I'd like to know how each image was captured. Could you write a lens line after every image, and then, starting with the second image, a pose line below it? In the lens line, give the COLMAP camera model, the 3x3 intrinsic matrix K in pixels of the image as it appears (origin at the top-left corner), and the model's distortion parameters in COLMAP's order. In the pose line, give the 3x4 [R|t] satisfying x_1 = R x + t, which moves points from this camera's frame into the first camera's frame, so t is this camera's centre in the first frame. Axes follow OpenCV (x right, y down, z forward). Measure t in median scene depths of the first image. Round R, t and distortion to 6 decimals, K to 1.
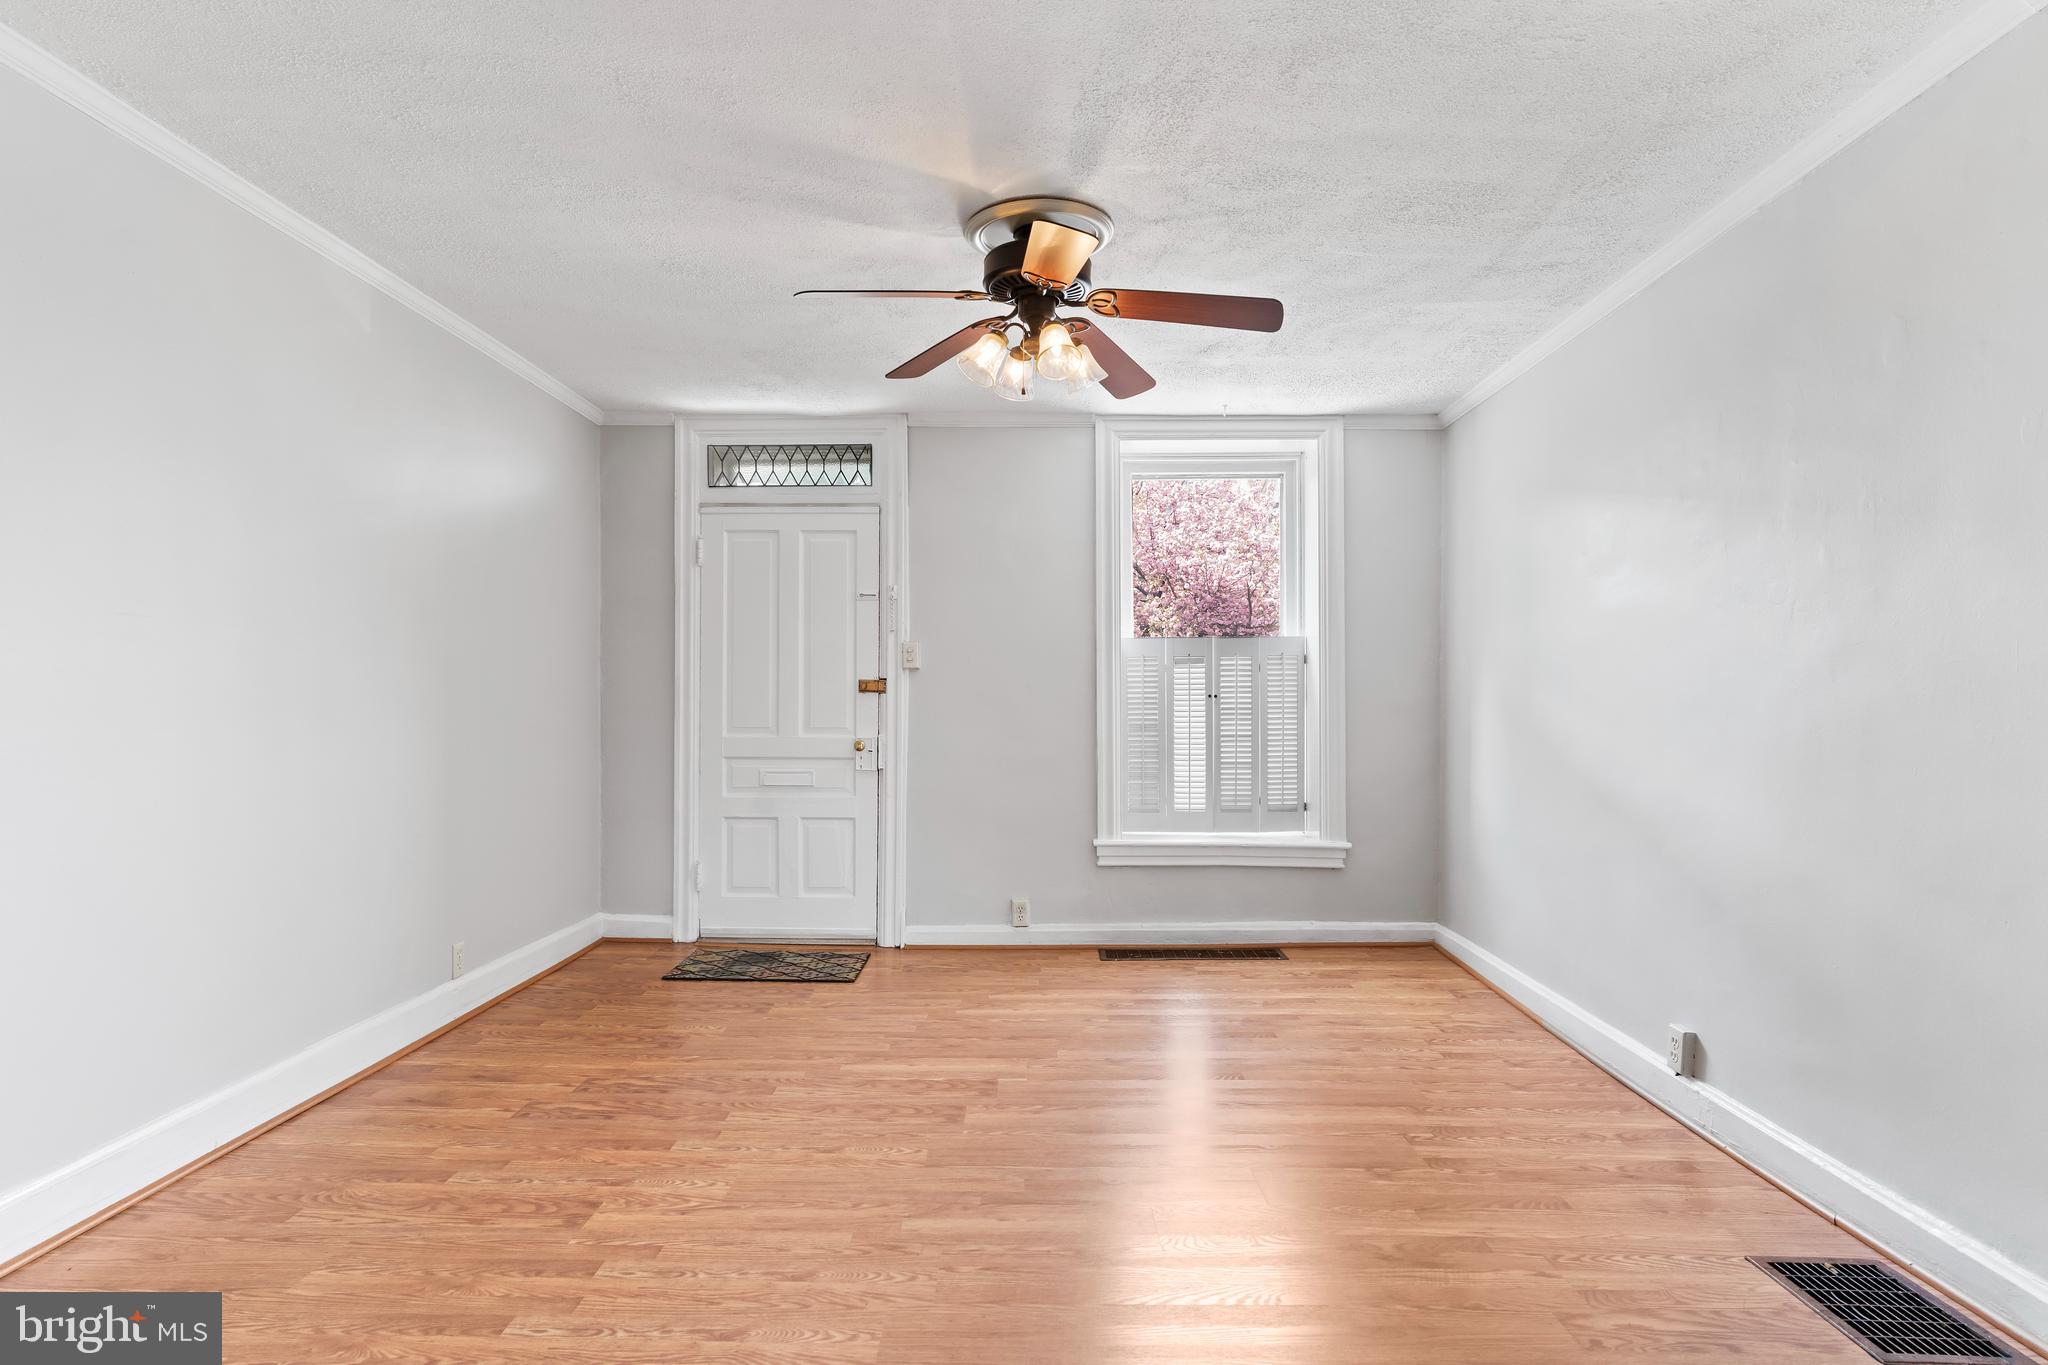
lens RADIAL K [[1057.0, 0, 1004.9], [0, 1057.0, 701.9], [0, 0, 1]] dist [-0.012365, 0.004224]
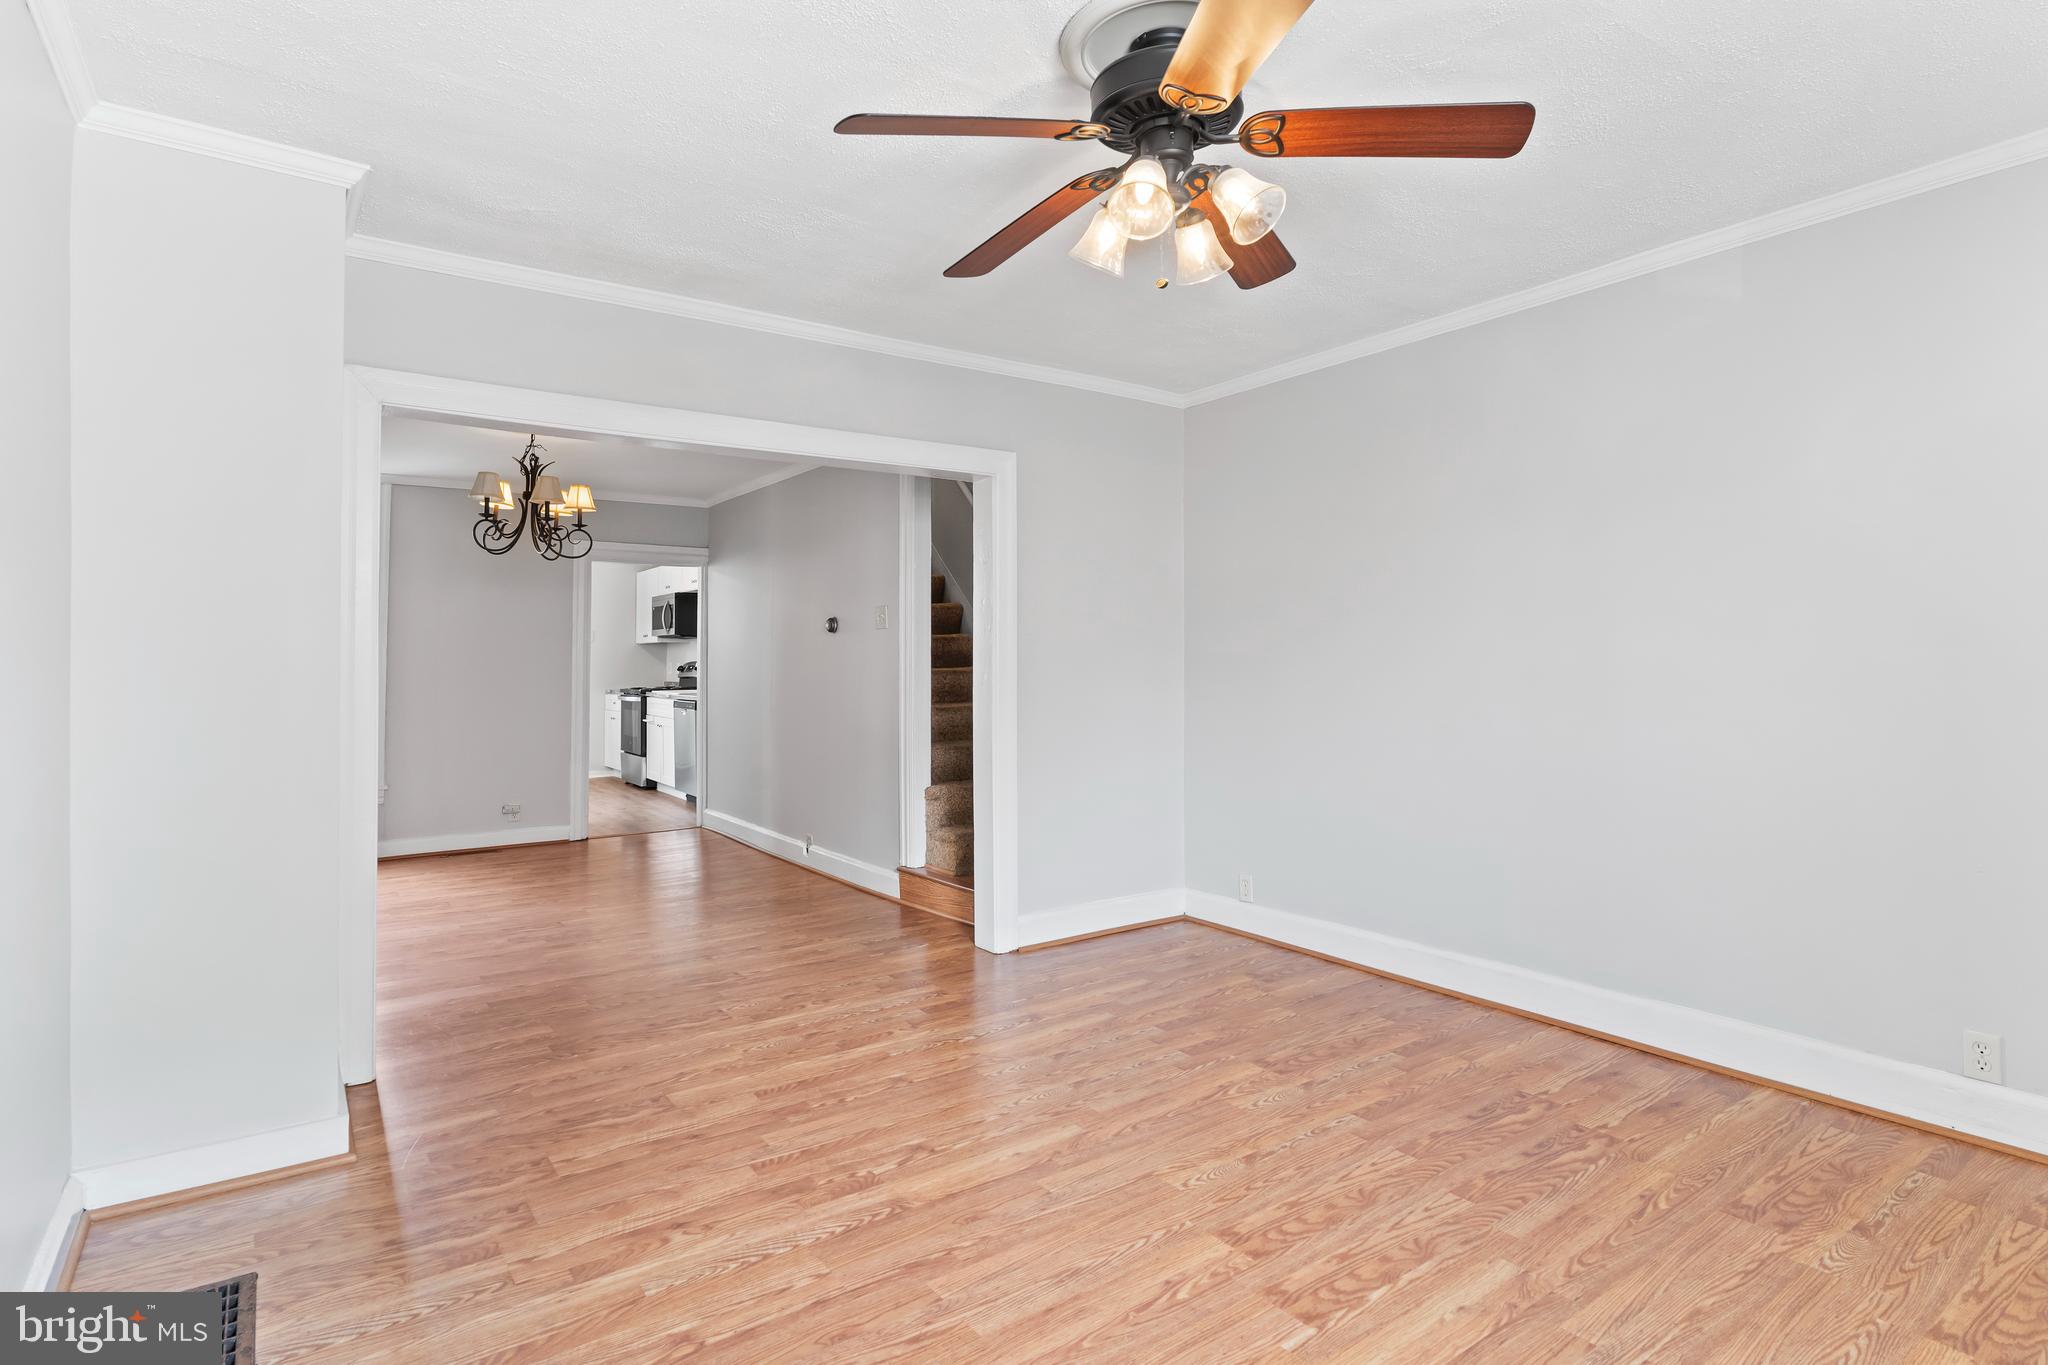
lens RADIAL K [[1057.0, 0, 1021.4], [0, 1057.0, 636.9], [0, 0, 1]] dist [-0.012365, 0.004224]
pose [[-0.793662, -0.011719, -0.608246, 0.426344], [0.001805, 0.999765, -0.021617, -0.021443], [0.608356, -0.018255, -0.793454, 1.187734]]
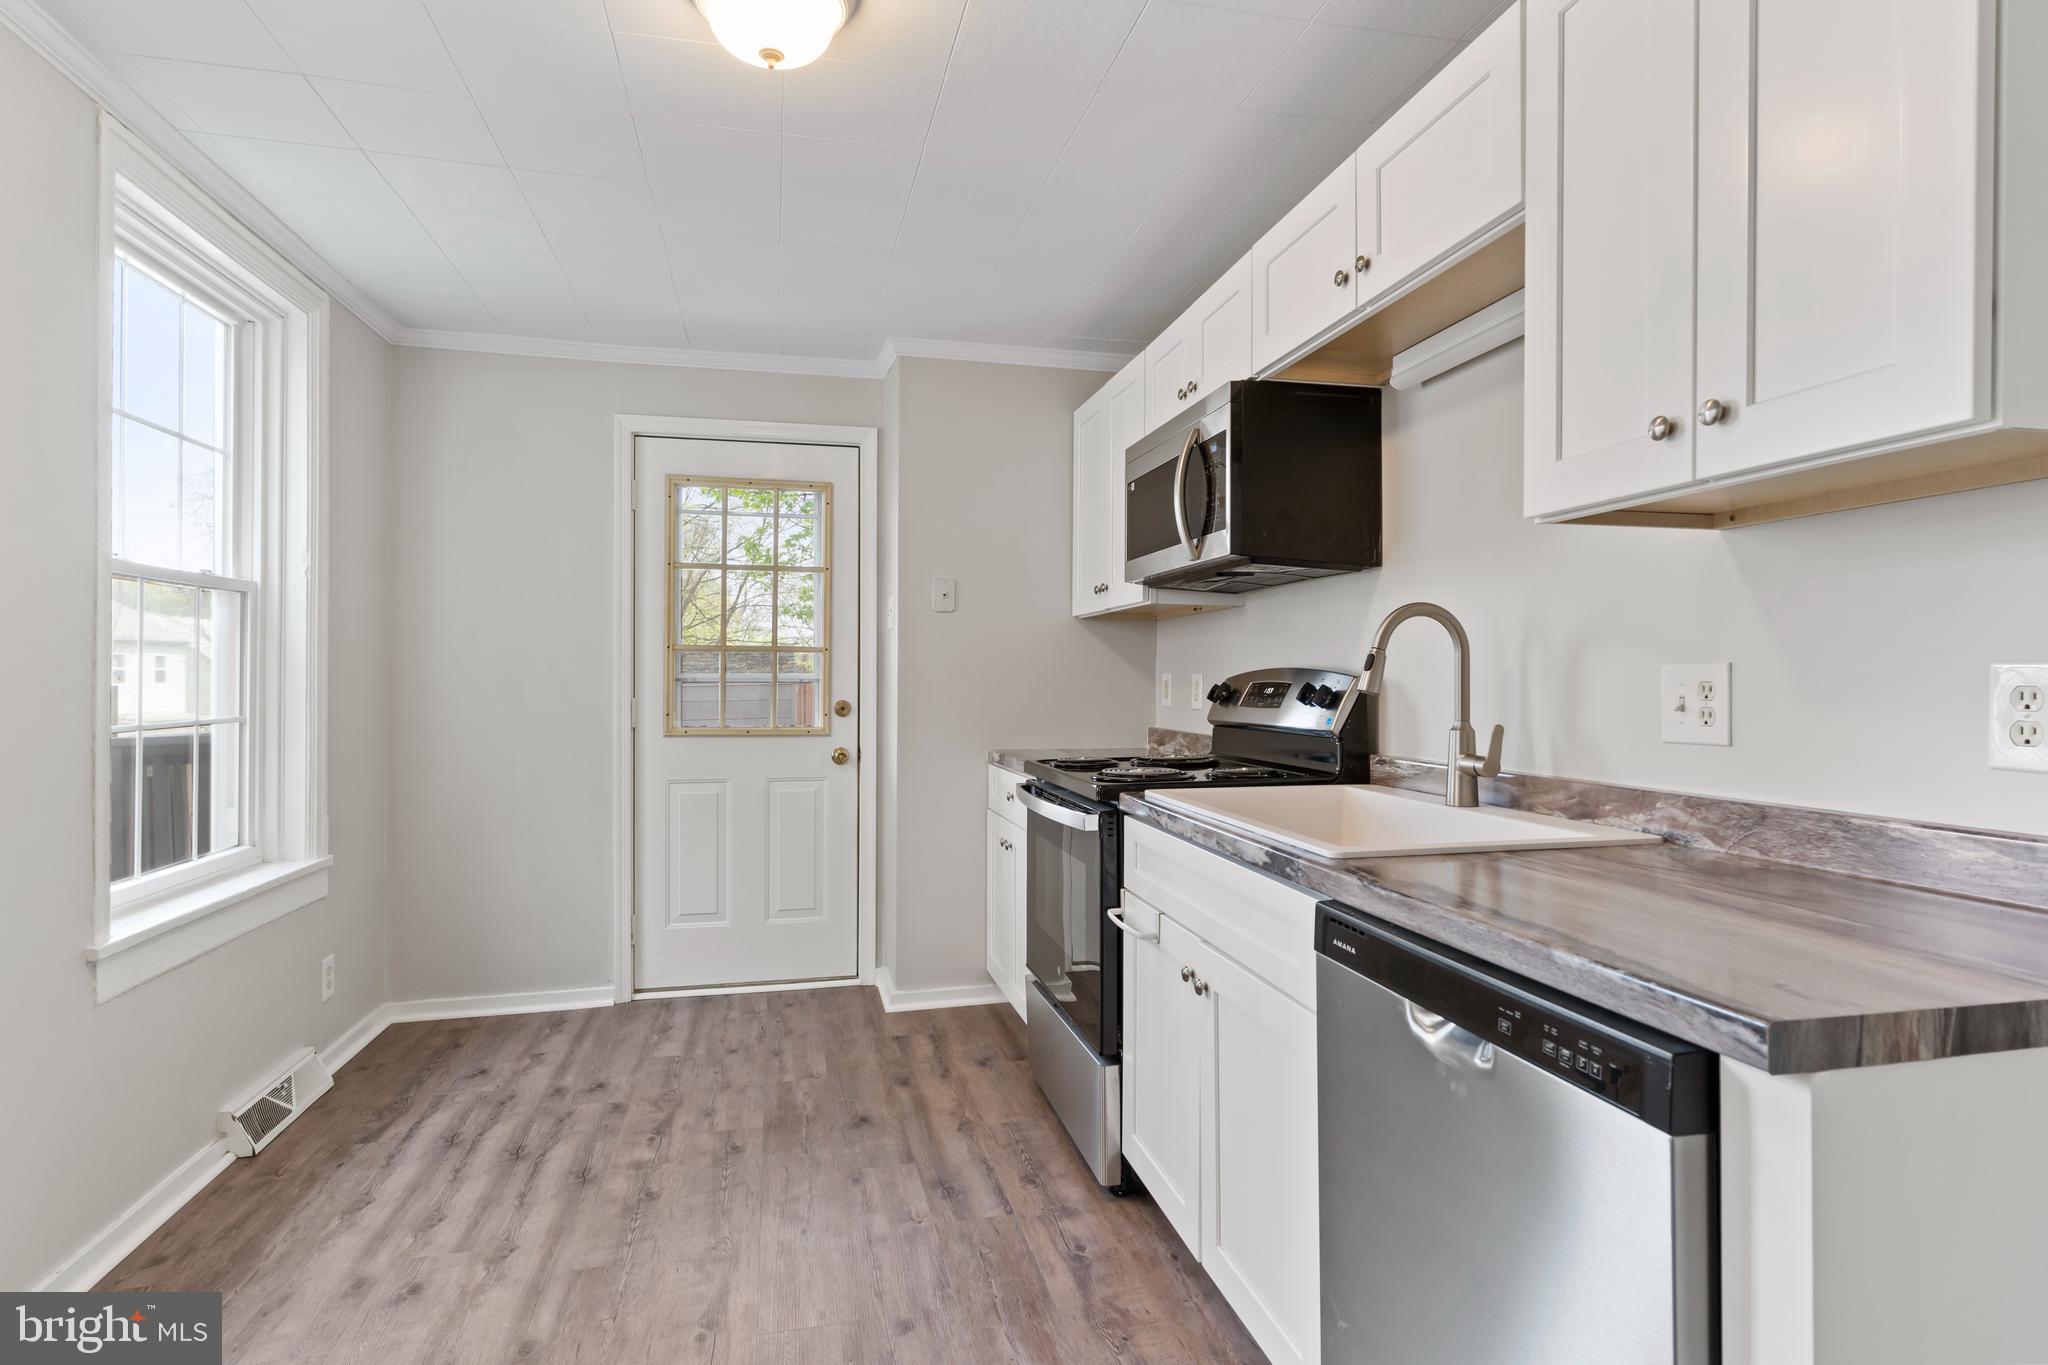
lens RADIAL K [[1057.0, 0, 1020.3], [0, 1057.0, 662.7], [0, 0, 1]] dist [-0.012365, 0.004224]
pose [[-0.964865, -0.008934, -0.262596, -0.253414], [-0.005866, 0.999905, -0.012465, -0.011435], [0.262682, -0.010487, -0.964825, -1.020765]]
